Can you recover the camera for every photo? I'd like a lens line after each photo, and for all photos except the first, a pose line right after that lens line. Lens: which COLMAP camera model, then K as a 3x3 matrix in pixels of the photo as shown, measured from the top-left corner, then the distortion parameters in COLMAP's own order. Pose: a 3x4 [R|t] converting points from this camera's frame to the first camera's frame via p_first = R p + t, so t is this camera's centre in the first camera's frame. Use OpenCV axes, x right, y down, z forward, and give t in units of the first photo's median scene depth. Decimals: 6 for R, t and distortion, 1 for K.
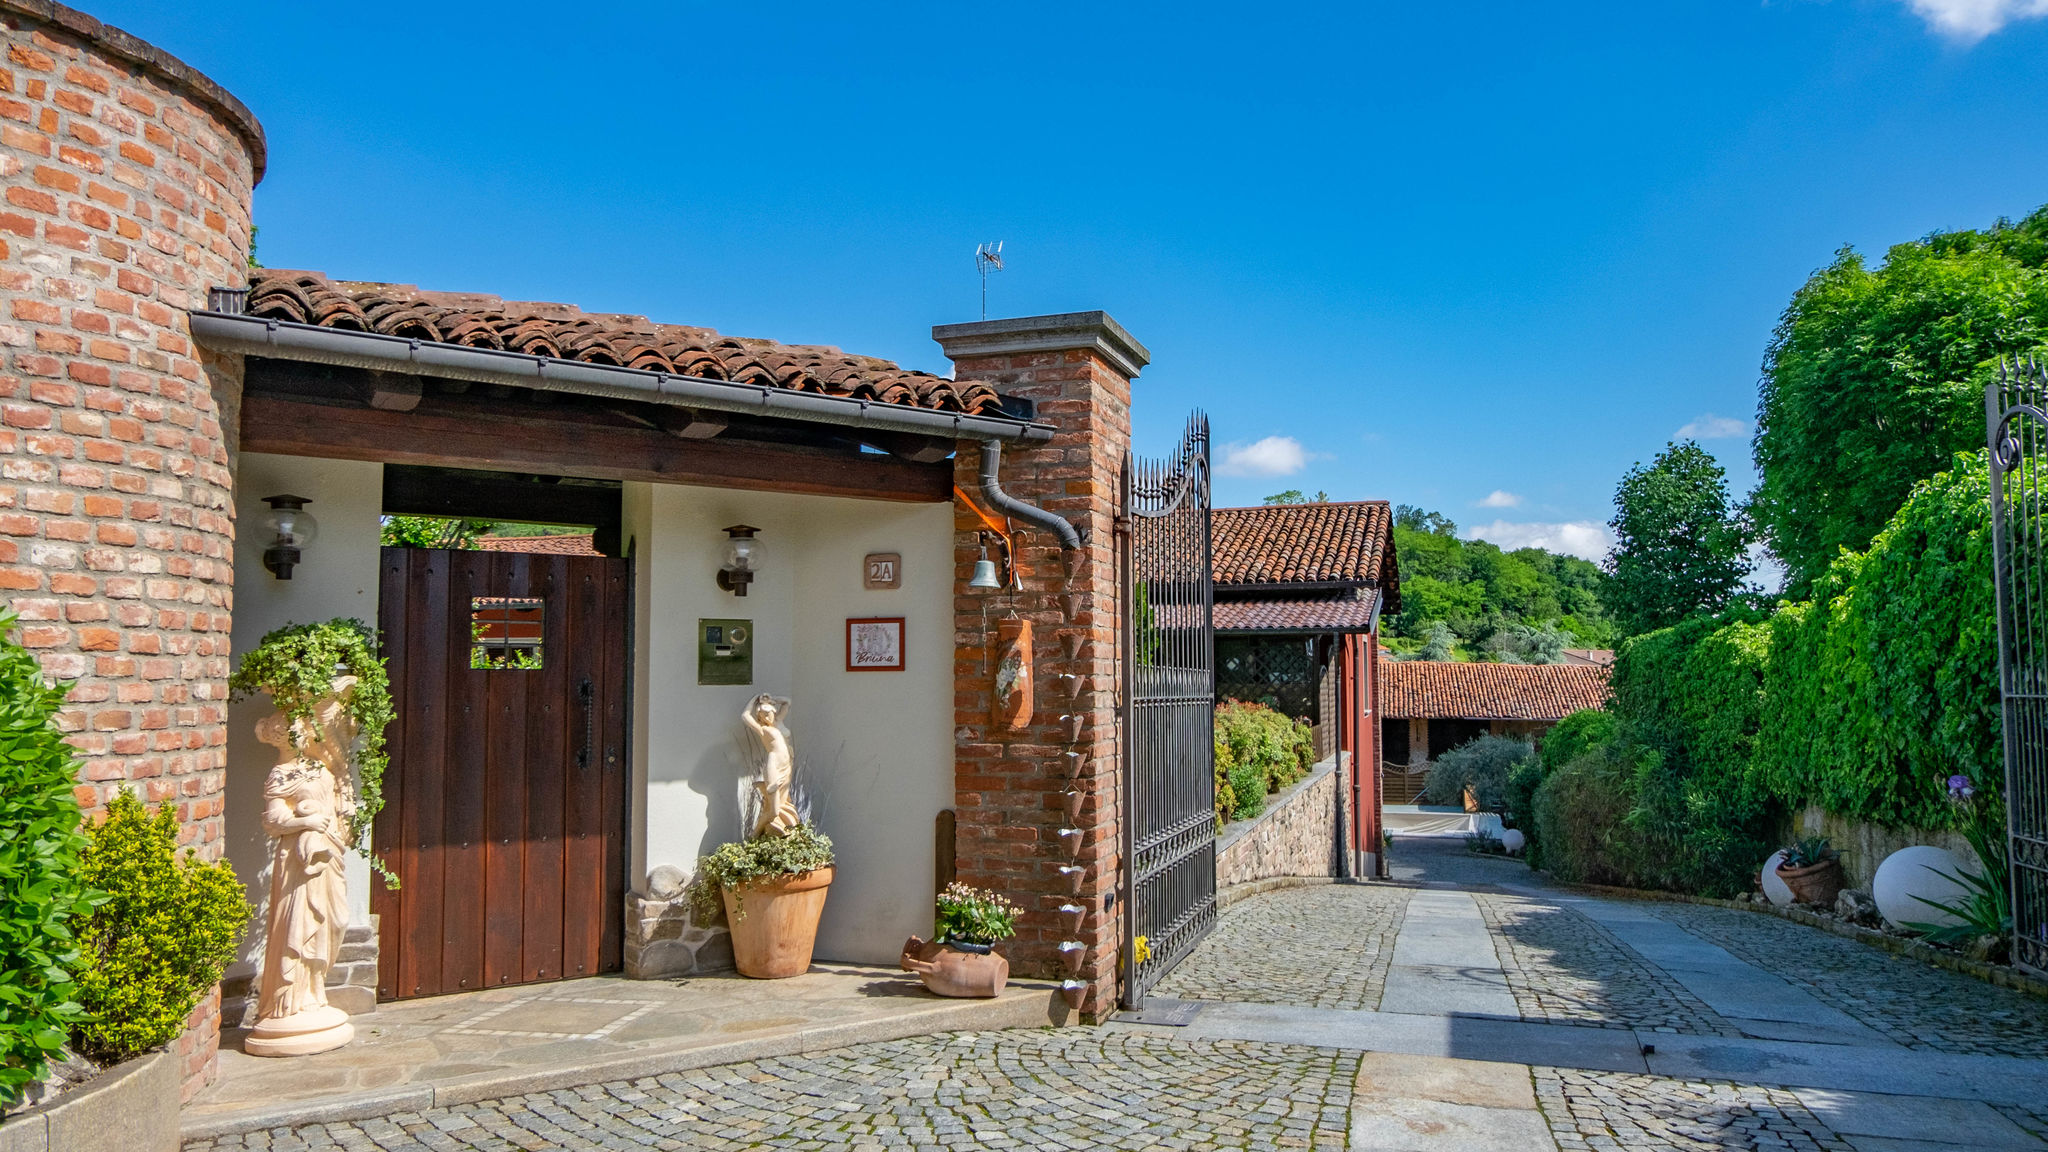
lens RADIAL K [[1378.4, 0, 1024.0], [0, 1378.4, 576.0], [0, 0, 1]] dist [0.003567, 0.002352]
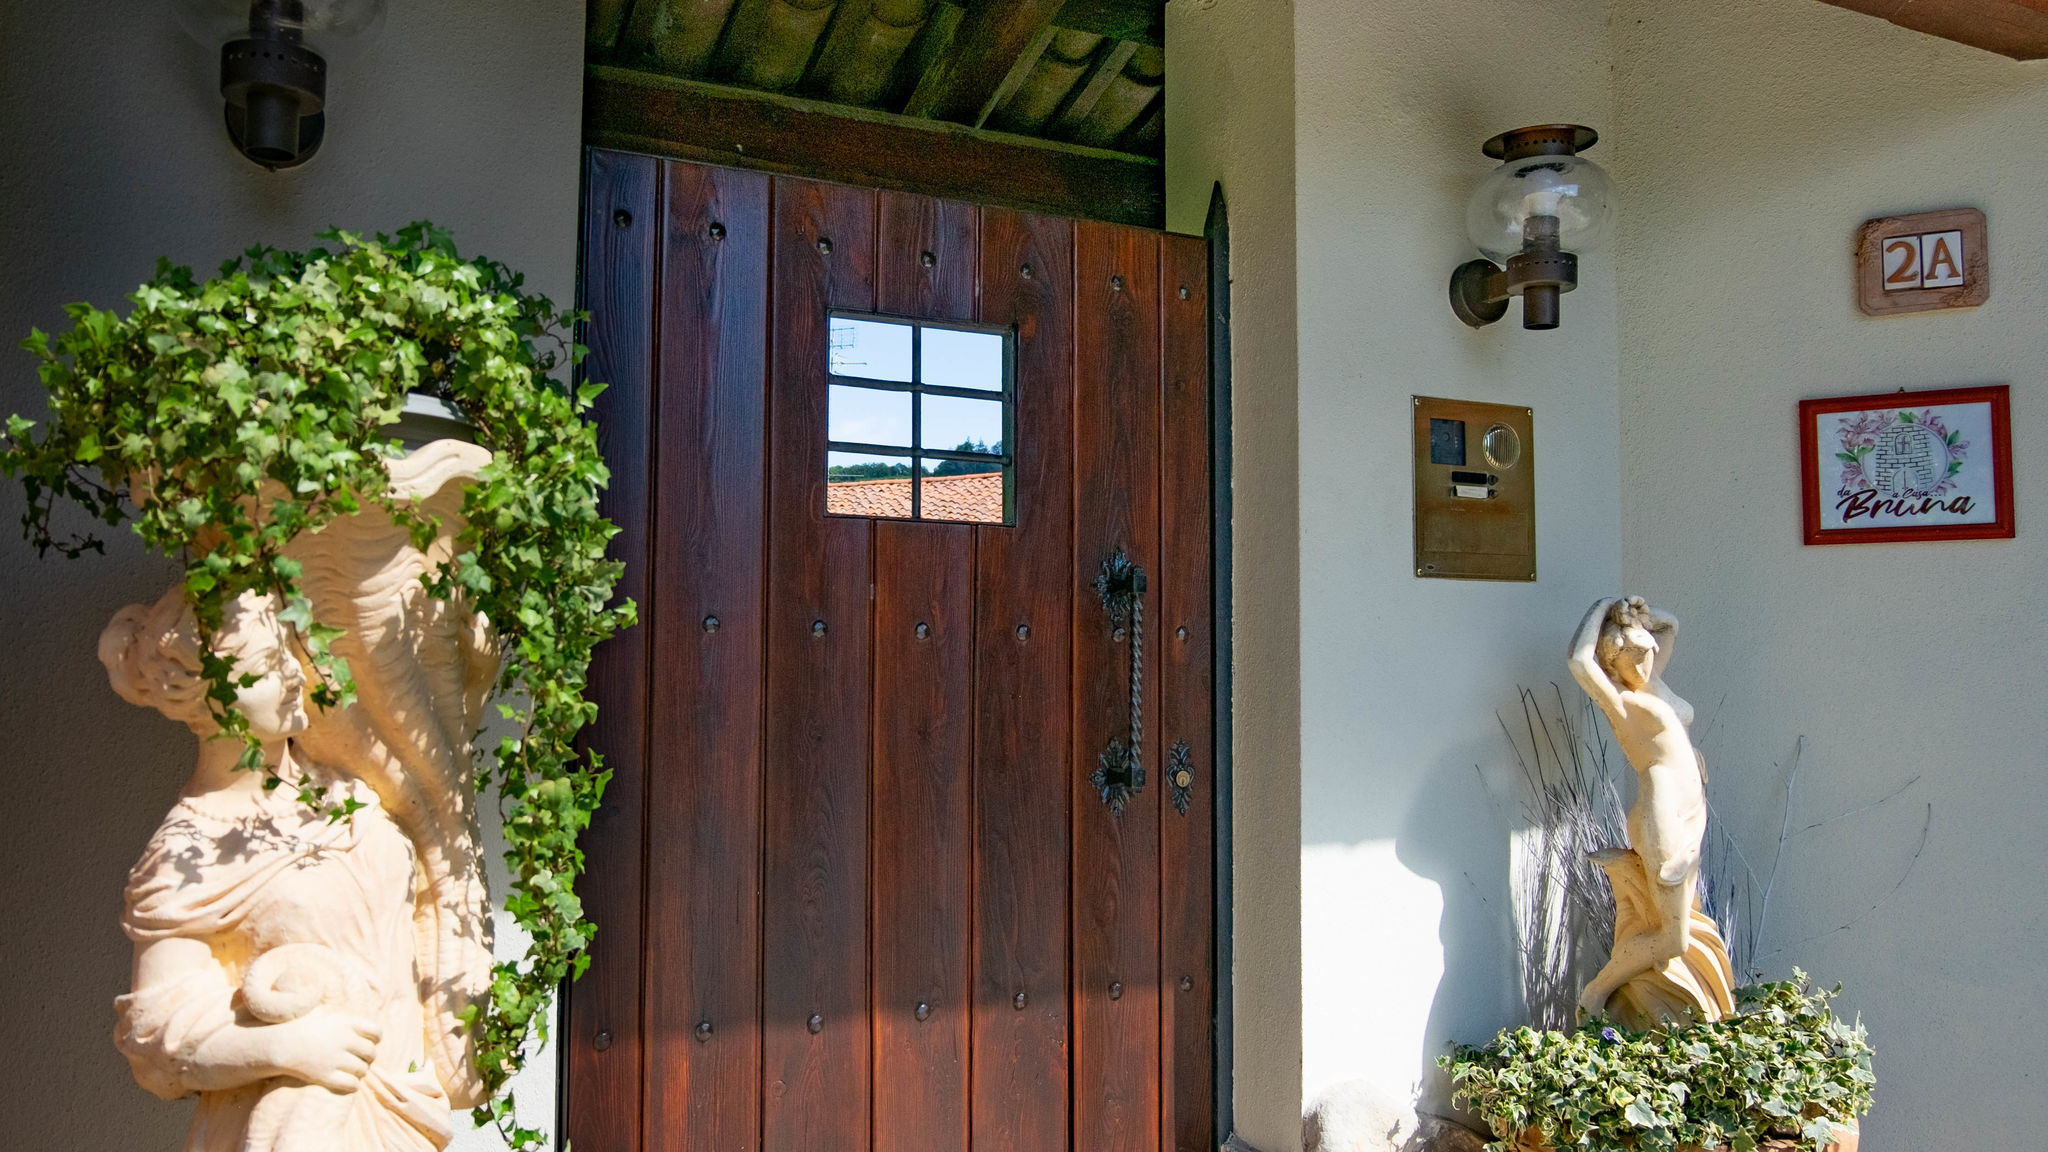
lens RADIAL K [[1435.2, 0, 1014.3], [0, 1435.2, 567.8], [0, 0, 1]] dist [-0.026107, 0.002604]
pose [[0.988203, -0.002011, -0.153133, -0.293079], [0.001993, 0.999998, -0.000271, 0.079384], [0.153134, -0.000037, 0.988205, 0.635837]]
